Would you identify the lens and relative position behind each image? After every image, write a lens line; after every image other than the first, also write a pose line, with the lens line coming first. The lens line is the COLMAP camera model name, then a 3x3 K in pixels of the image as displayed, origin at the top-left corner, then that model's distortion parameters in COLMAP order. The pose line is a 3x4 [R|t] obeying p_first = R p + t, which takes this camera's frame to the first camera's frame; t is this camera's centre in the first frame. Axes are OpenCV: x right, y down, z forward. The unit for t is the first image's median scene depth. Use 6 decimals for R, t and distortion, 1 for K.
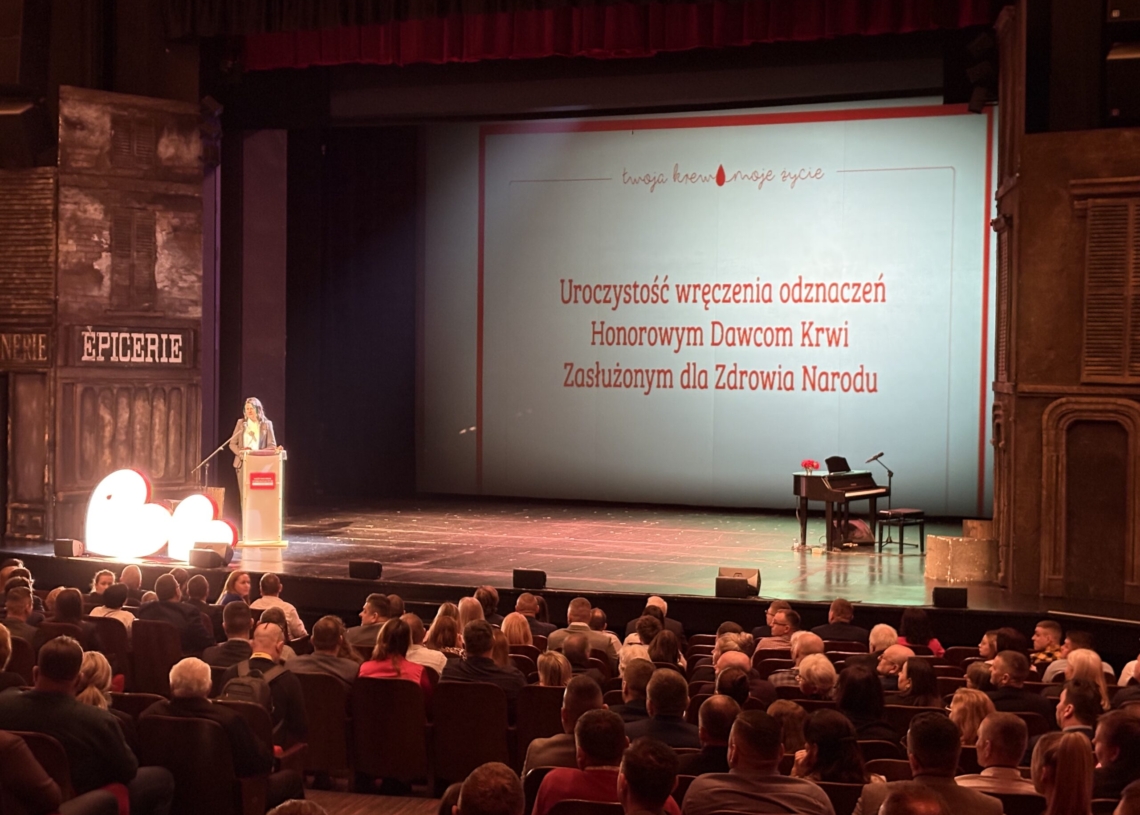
lens RADIAL K [[1691.4, 0, 557.3], [0, 1691.4, 413.6], [0, 0, 1]] dist [0.220319, -0.869714]
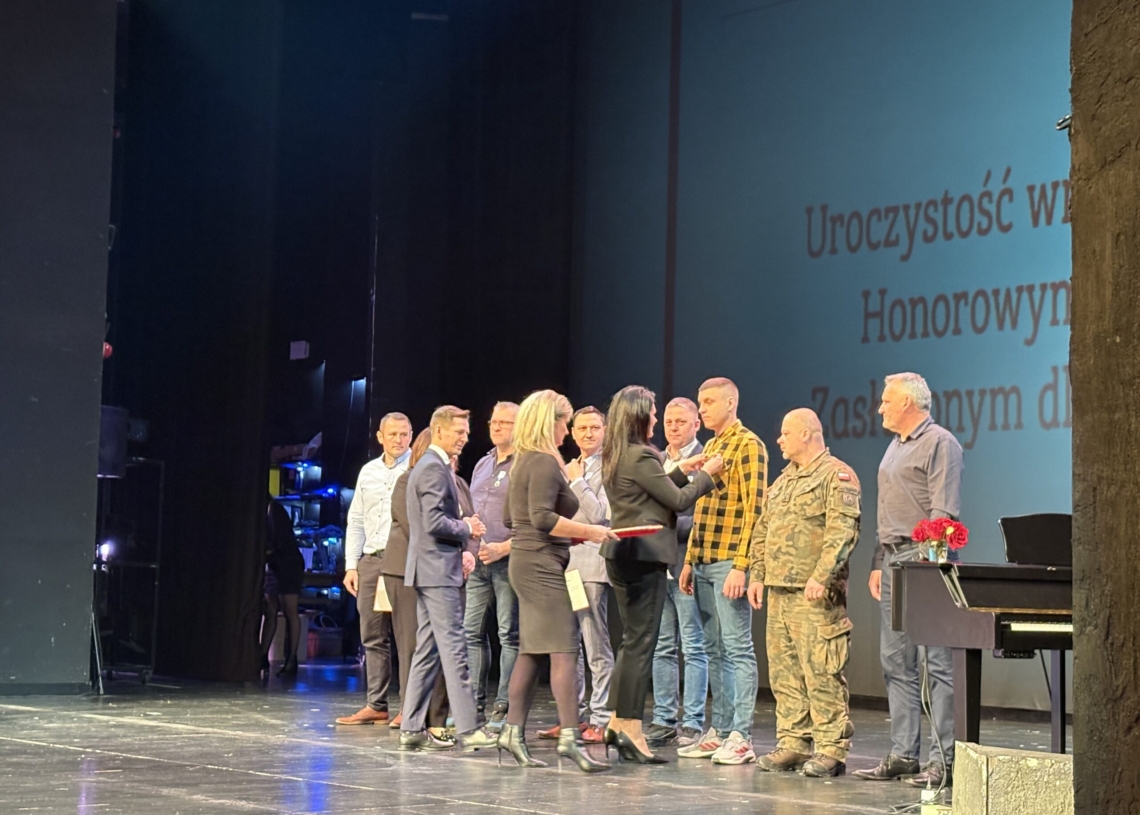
lens RADIAL K [[2087.0, 0, 570.0], [0, 2087.0, 407.5], [0, 0, 1]] dist [0.302726, -1.698833]
pose [[0.893483, -0.031534, -0.447988, 0.216586], [-0.020636, 0.993595, -0.111097, 0.042696], [0.448622, 0.108508, 0.887110, 0.520508]]
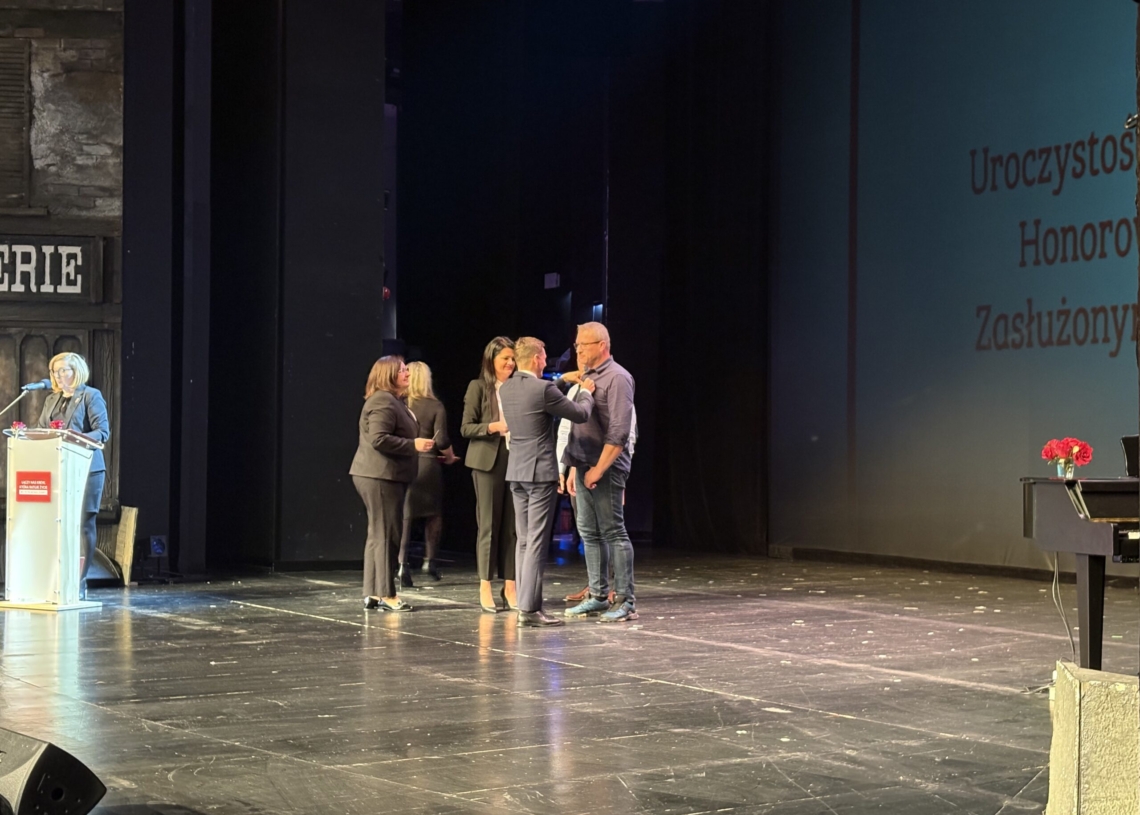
lens RADIAL K [[1691.4, 0, 557.3], [0, 1691.4, 413.6], [0, 0, 1]] dist [0.220319, -0.869714]
pose [[0.821556, -0.018982, -0.569811, 0.219958], [-0.010254, 0.998792, -0.048056, 0.033580], [0.570035, 0.045324, 0.820369, 0.536308]]
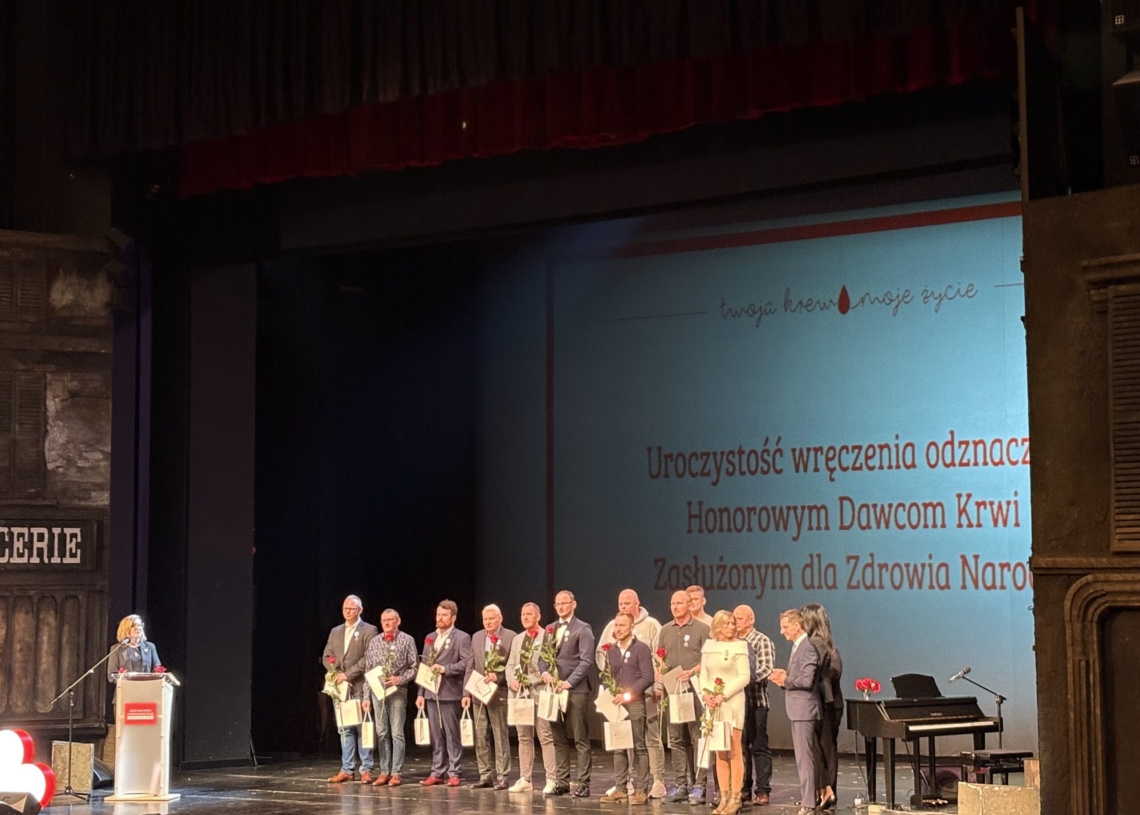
lens RADIAL K [[2165.9, 0, 517.3], [0, 2165.9, 406.3], [0, 0, 1]] dist [0.231554, -0.294189]
pose [[0.973814, -0.037556, -0.224222, 0.178314], [0.011552, 0.993161, -0.116179, 0.015353], [0.227052, 0.110546, 0.967588, 0.057845]]
